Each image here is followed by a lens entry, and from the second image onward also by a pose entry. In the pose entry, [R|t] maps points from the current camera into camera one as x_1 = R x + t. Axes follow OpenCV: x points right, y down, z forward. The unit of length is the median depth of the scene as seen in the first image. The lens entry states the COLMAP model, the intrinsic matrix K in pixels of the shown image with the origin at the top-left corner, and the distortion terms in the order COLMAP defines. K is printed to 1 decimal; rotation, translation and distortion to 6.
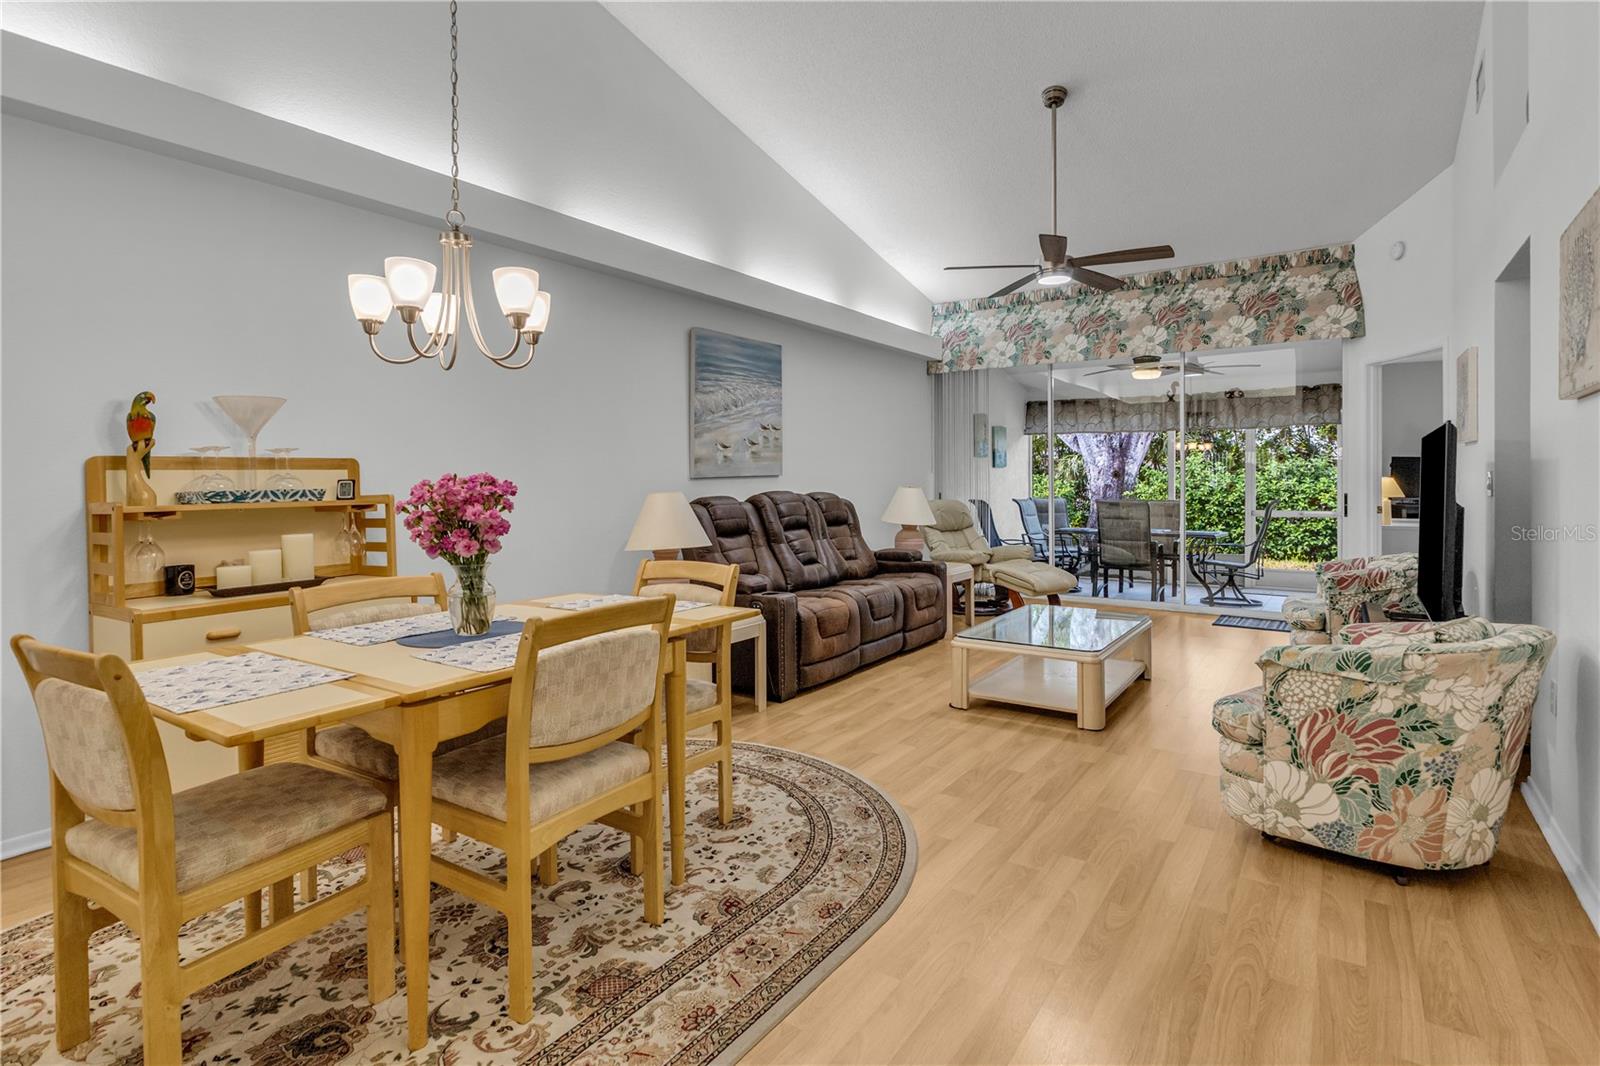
lens RADIAL K [[842.4, 0, 814.8], [0, 842.4, 483.1], [0, 0, 1]] dist [-0.003861, 0.000773]
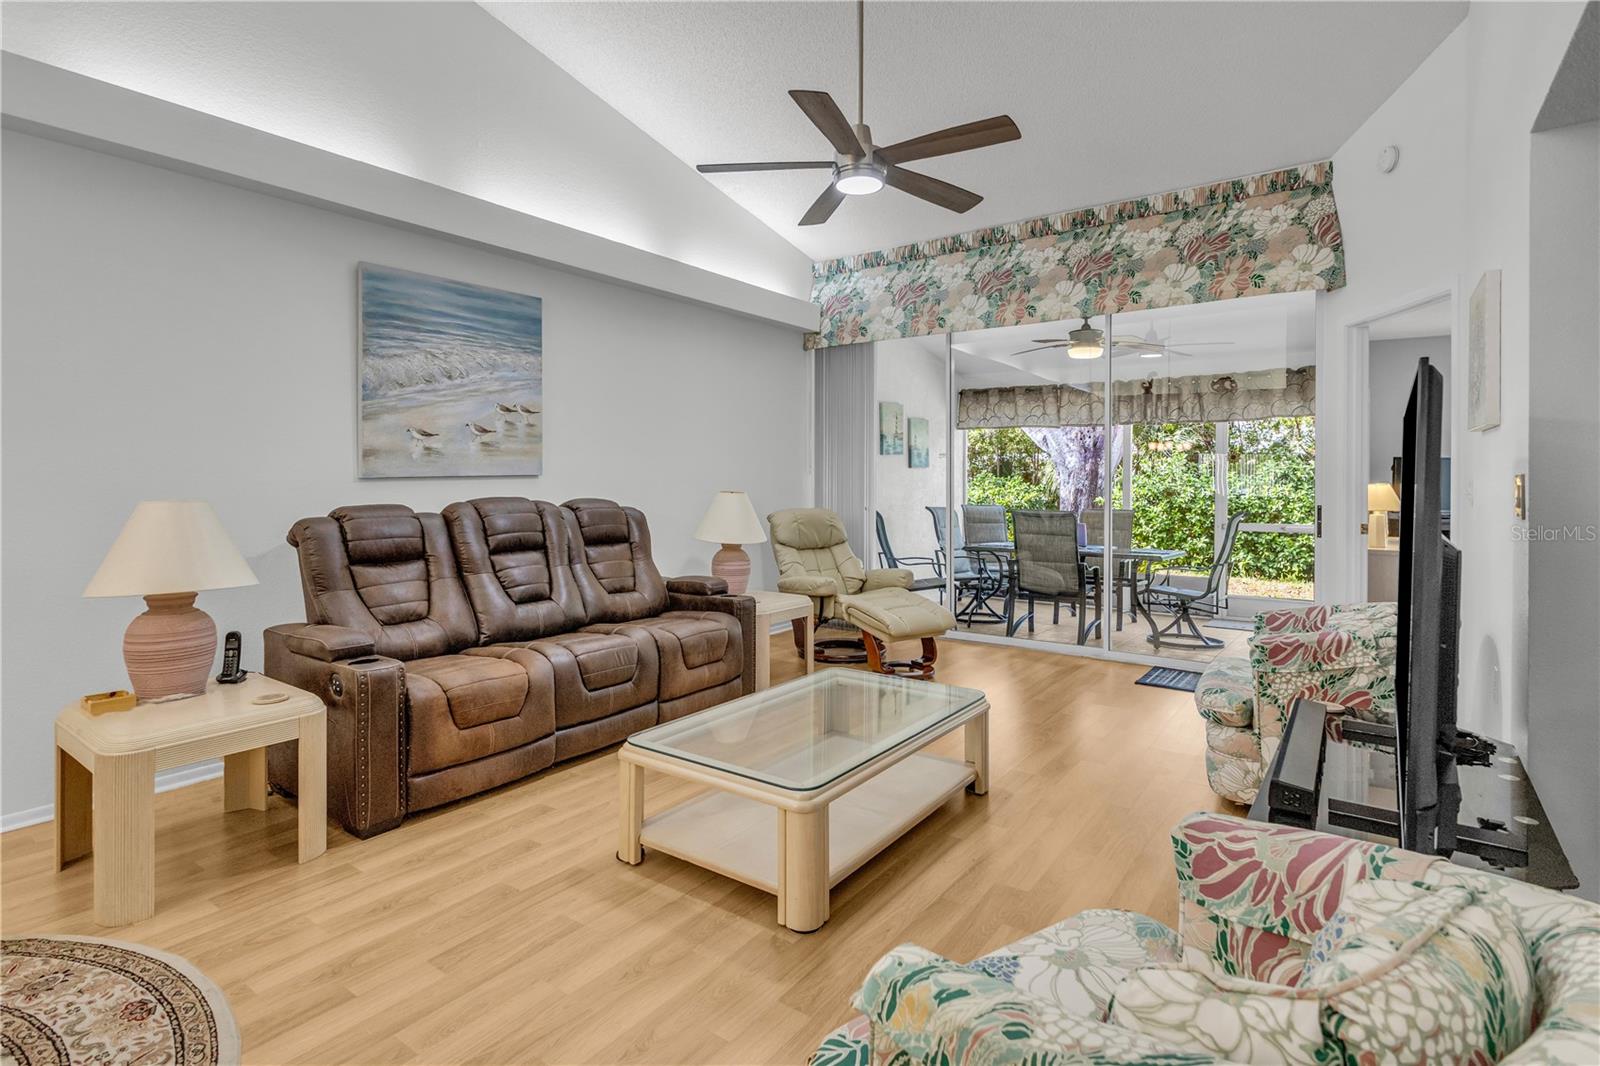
lens RADIAL K [[842.4, 0, 821.7], [0, 842.4, 483.3], [0, 0, 1]] dist [-0.003861, 0.000773]
pose [[0.999809, 0.006611, -0.018402, 0.220706], [-0.006638, 0.999977, -0.001400, -0.003112], [0.018392, 0.001522, 0.999830, 0.273133]]
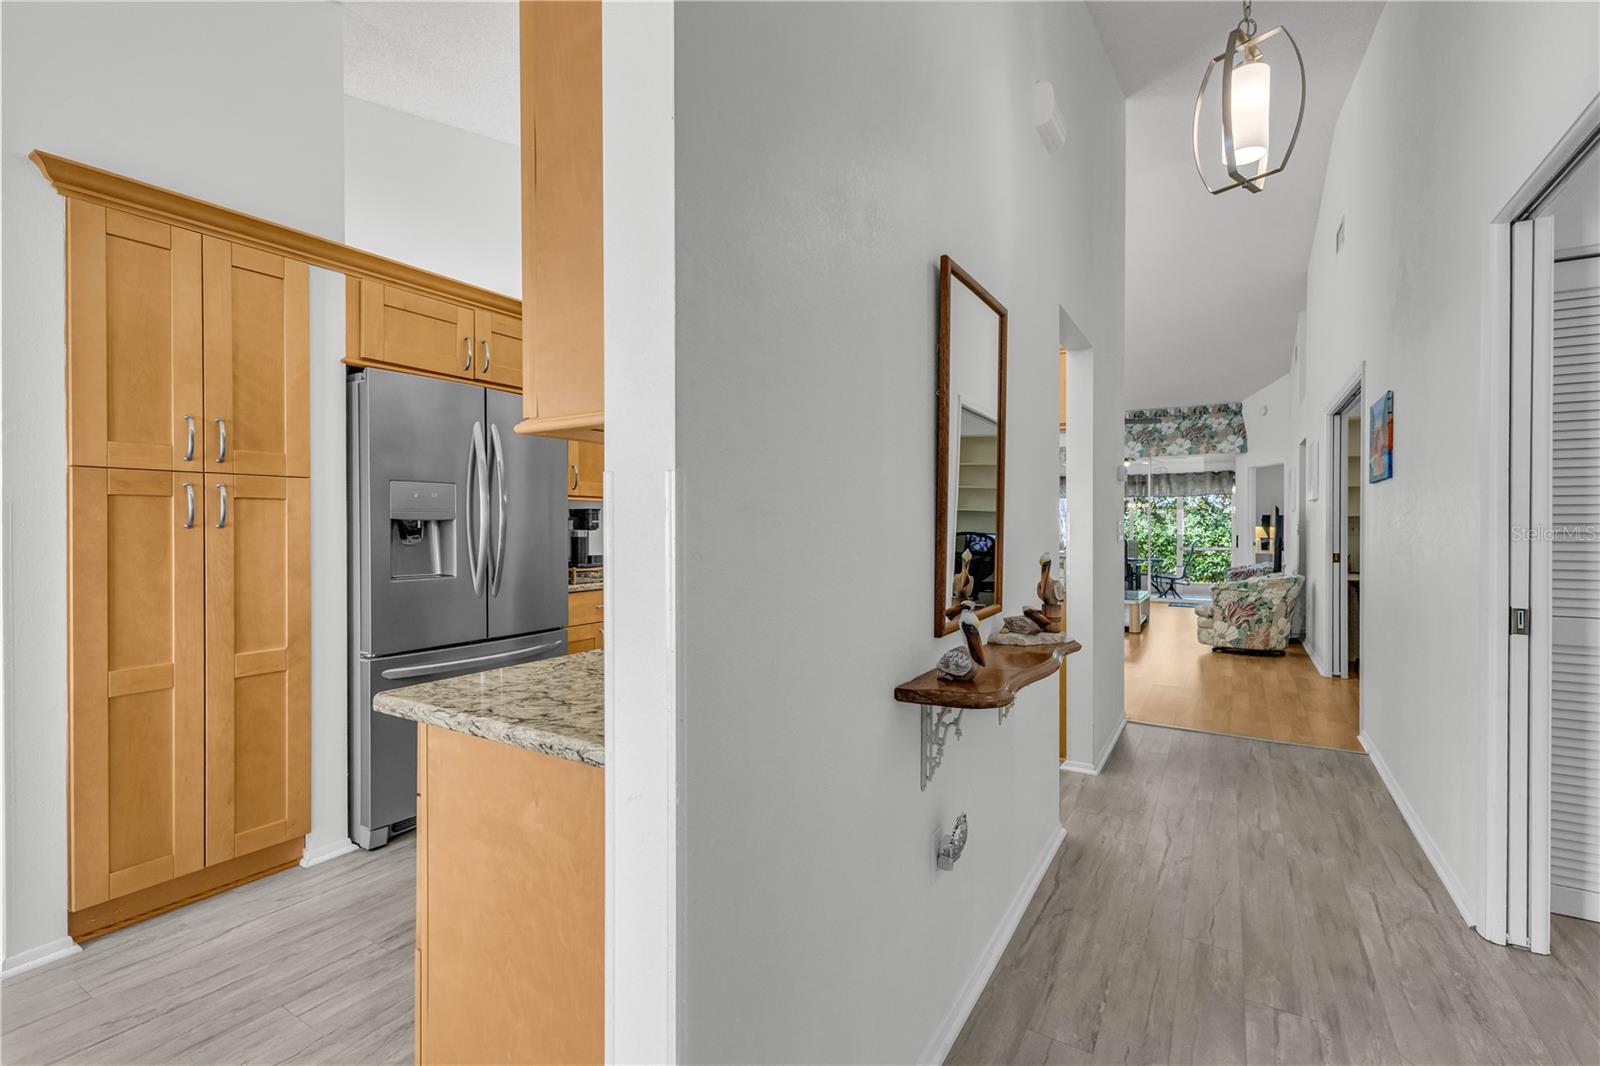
lens RADIAL K [[734.9, 0, 816.3], [0, 734.9, 526.0], [0, 0, 1]] dist [-0.024534, 0.000580]
pose [[0.999013, 0.006105, 0.043997, -0.386516], [-0.005912, 0.999972, -0.004531, 0.004678], [-0.044023, 0.004266, 0.999021, -0.594899]]
